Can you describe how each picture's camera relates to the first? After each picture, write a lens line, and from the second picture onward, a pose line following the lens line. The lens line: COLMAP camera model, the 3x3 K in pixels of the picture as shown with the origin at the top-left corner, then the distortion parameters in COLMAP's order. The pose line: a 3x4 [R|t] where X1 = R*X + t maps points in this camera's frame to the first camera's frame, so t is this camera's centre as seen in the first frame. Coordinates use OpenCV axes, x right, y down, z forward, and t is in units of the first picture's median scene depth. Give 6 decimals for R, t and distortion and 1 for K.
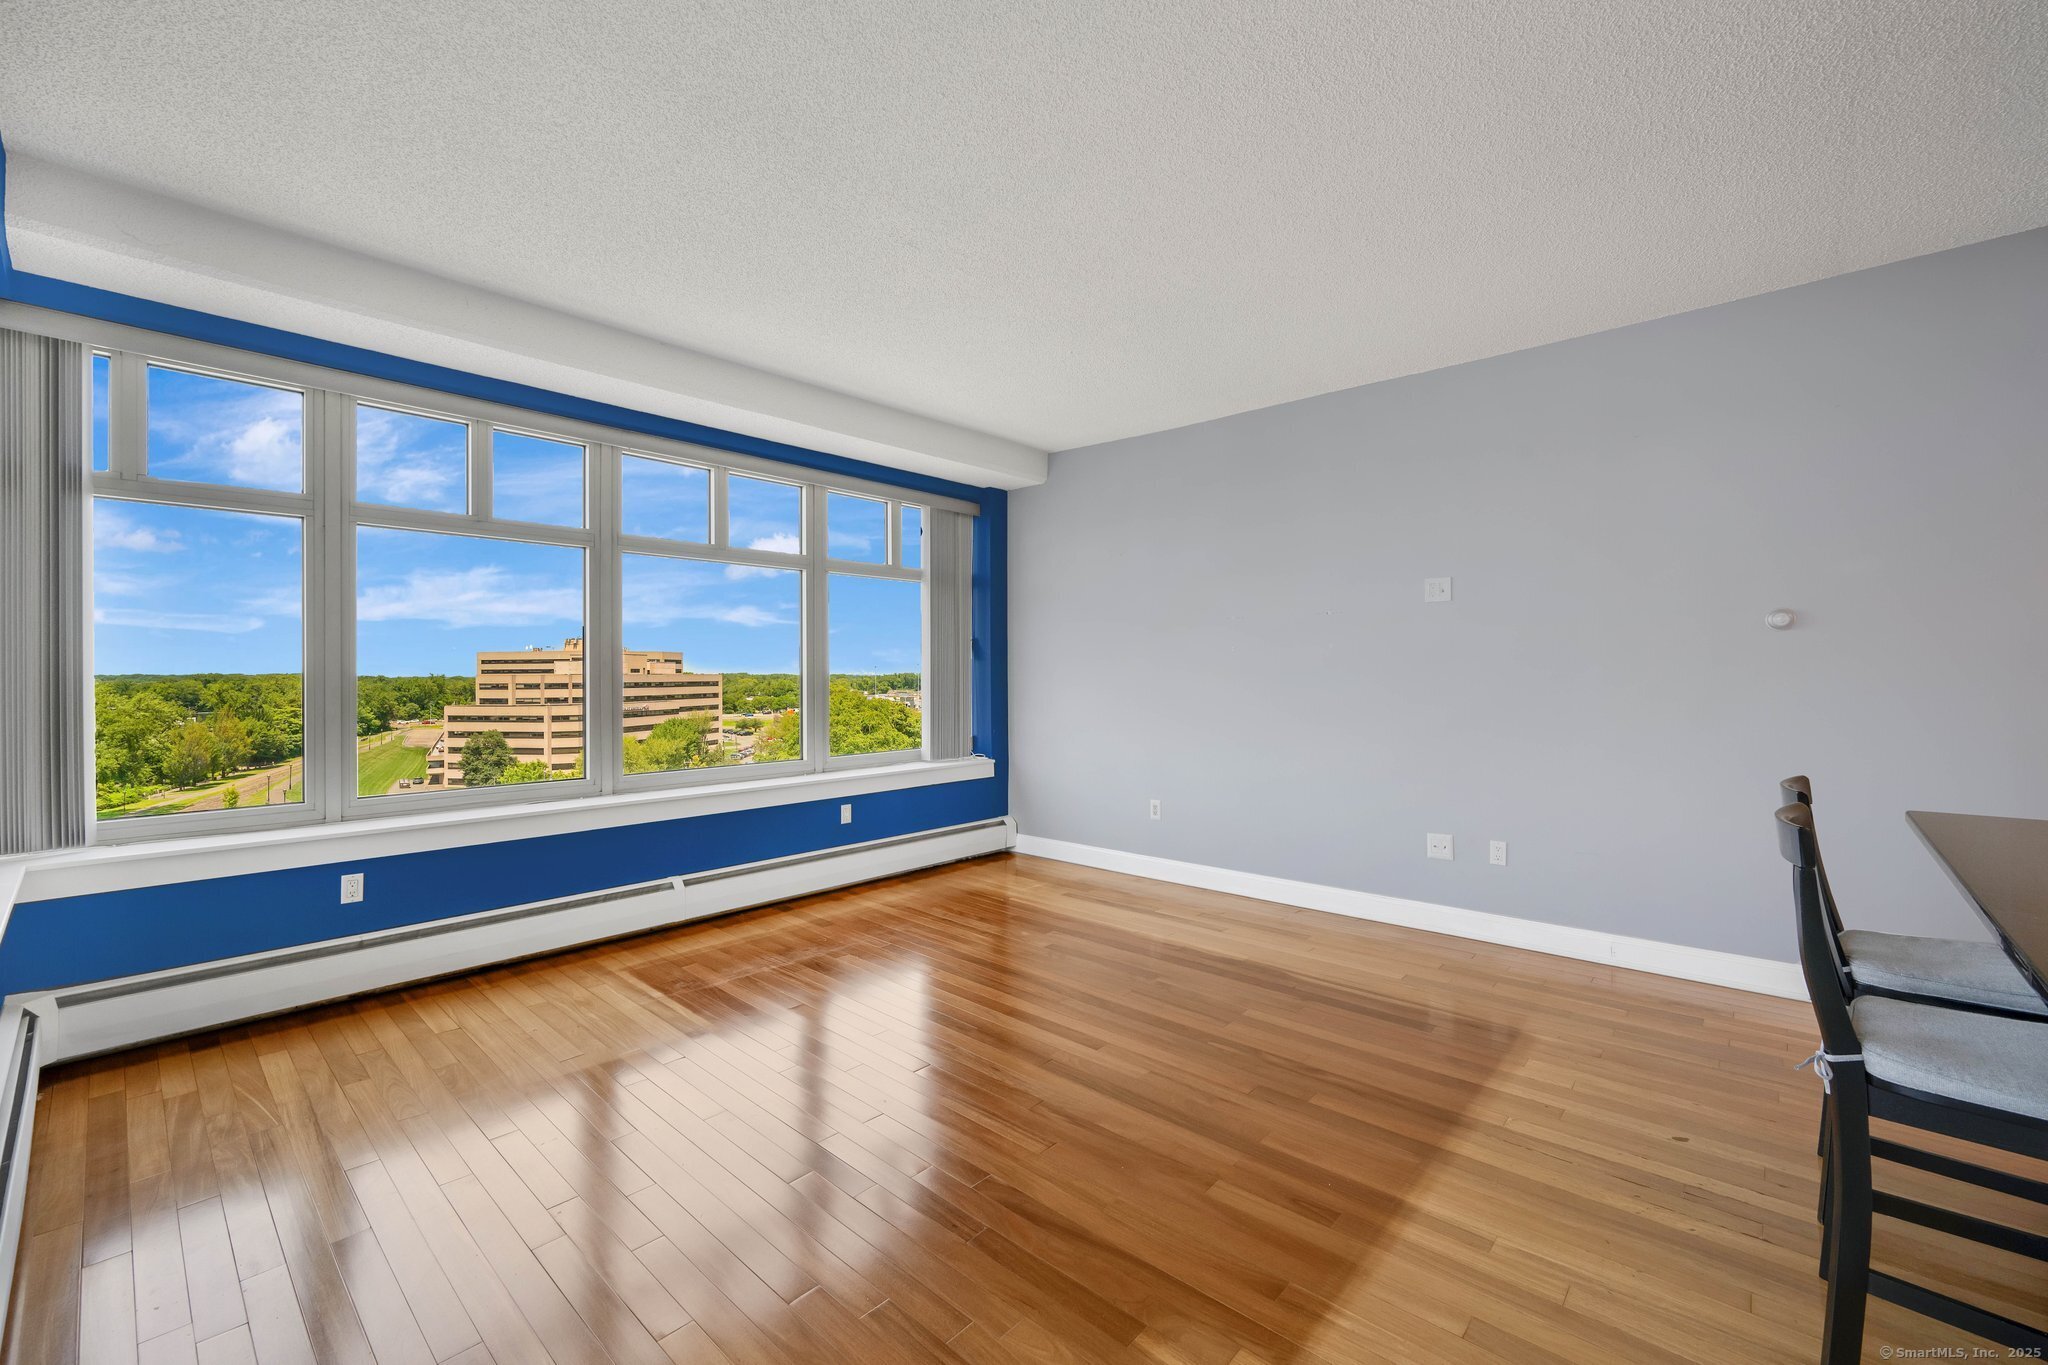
lens RADIAL K [[835.6, 0, 1027.4], [0, 835.6, 677.9], [0, 0, 1]] dist [-0.000284, 0.000036]
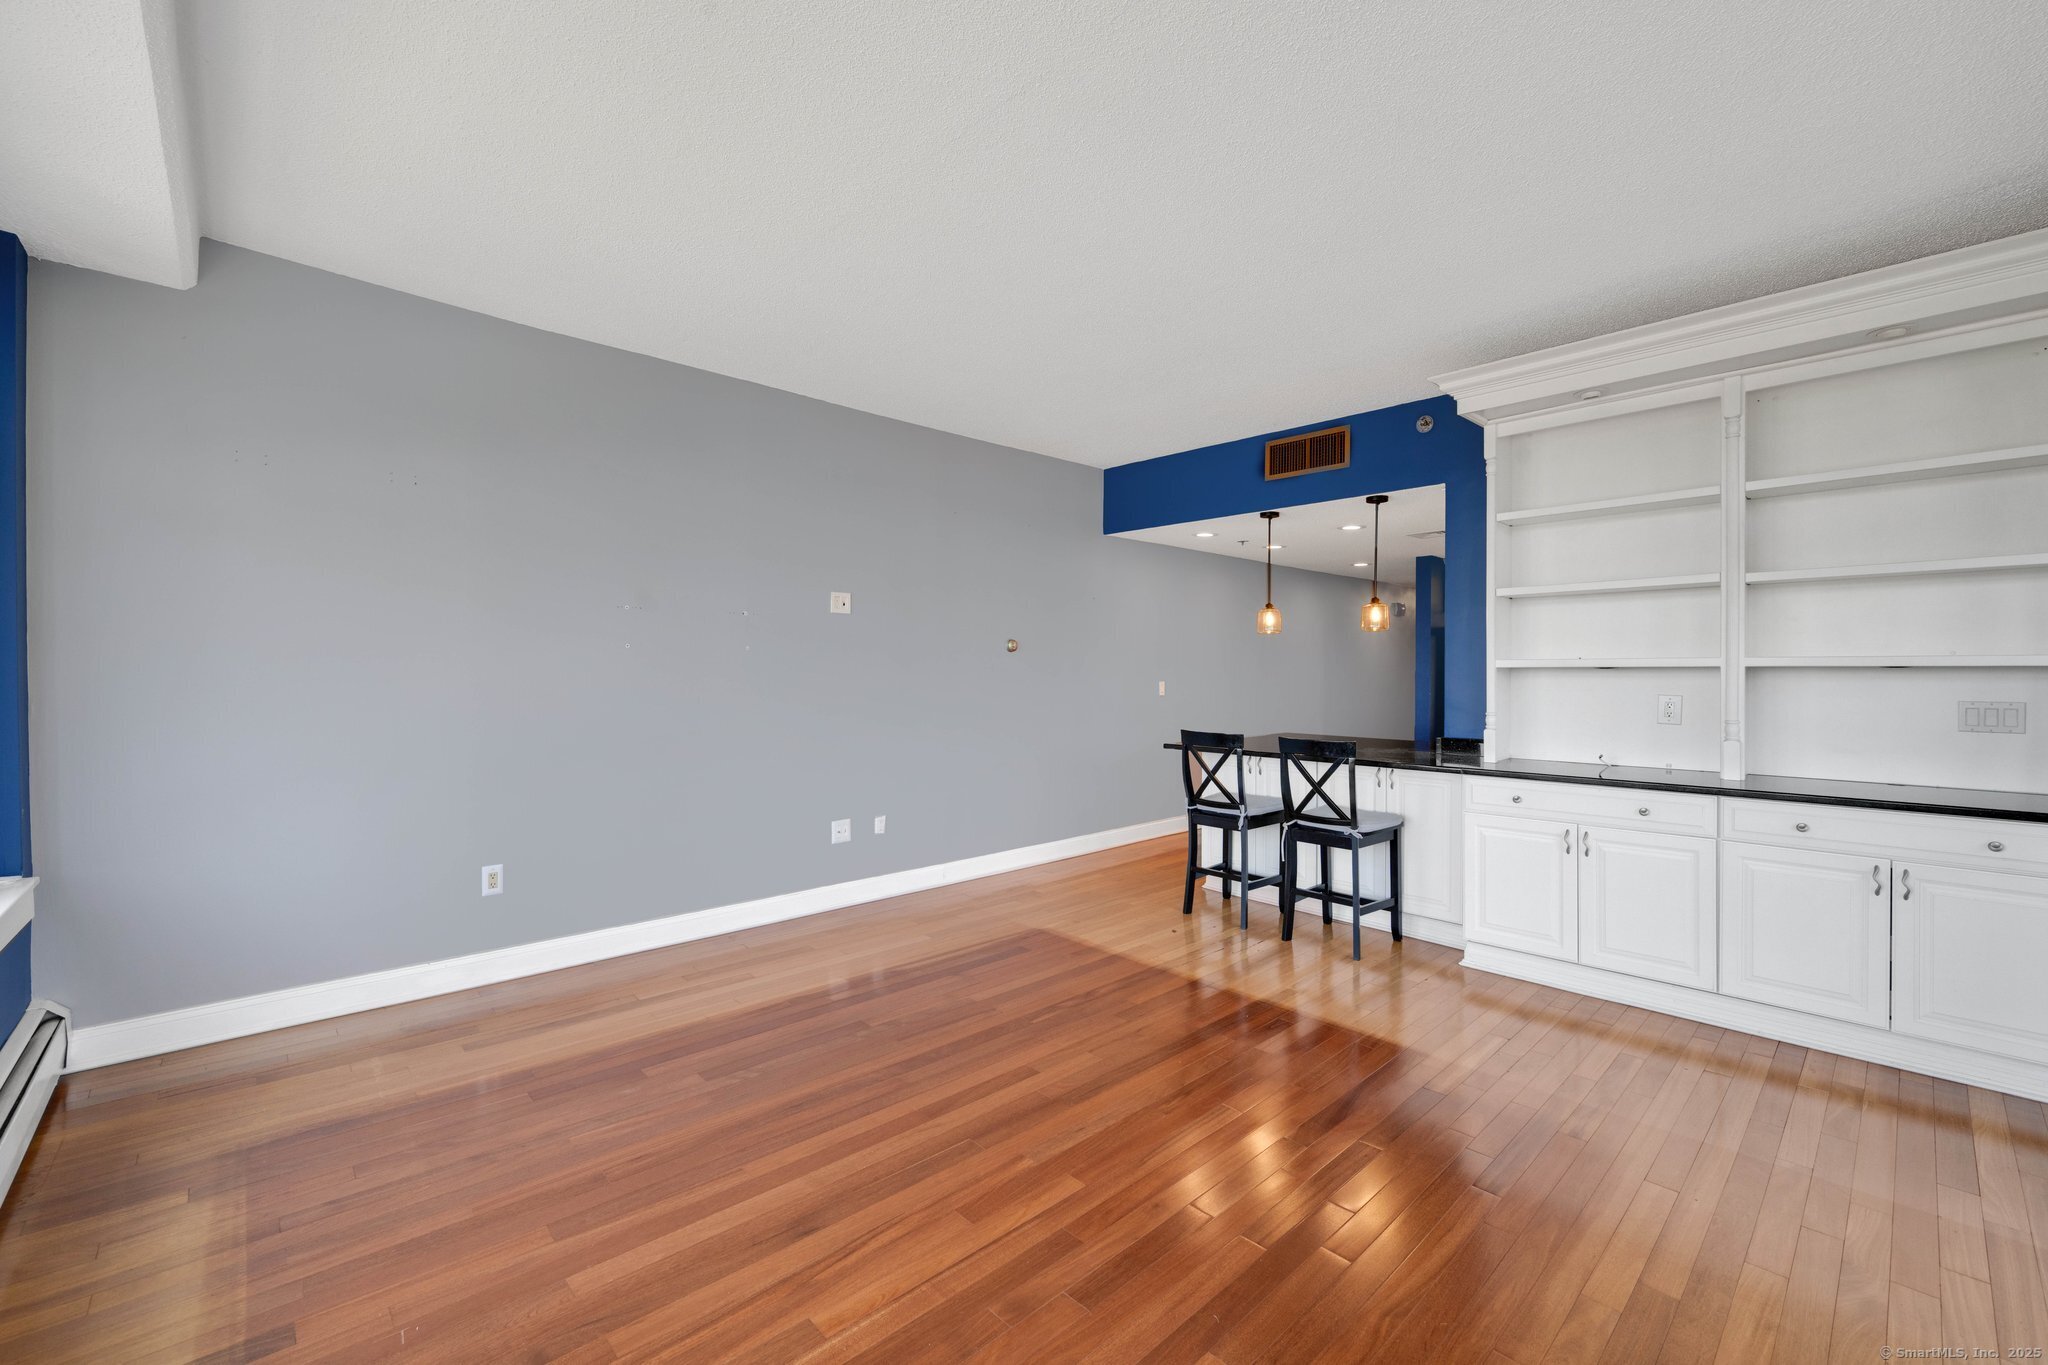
lens RADIAL K [[835.6, 0, 1027.4], [0, 835.6, 677.9], [0, 0, 1]] dist [-0.000284, 0.000036]
pose [[0.085121, 0.003719, 0.996364, -0.756873], [0.005095, 0.999978, -0.004168, 0.001507], [-0.996358, 0.005432, 0.085100, 0.816141]]
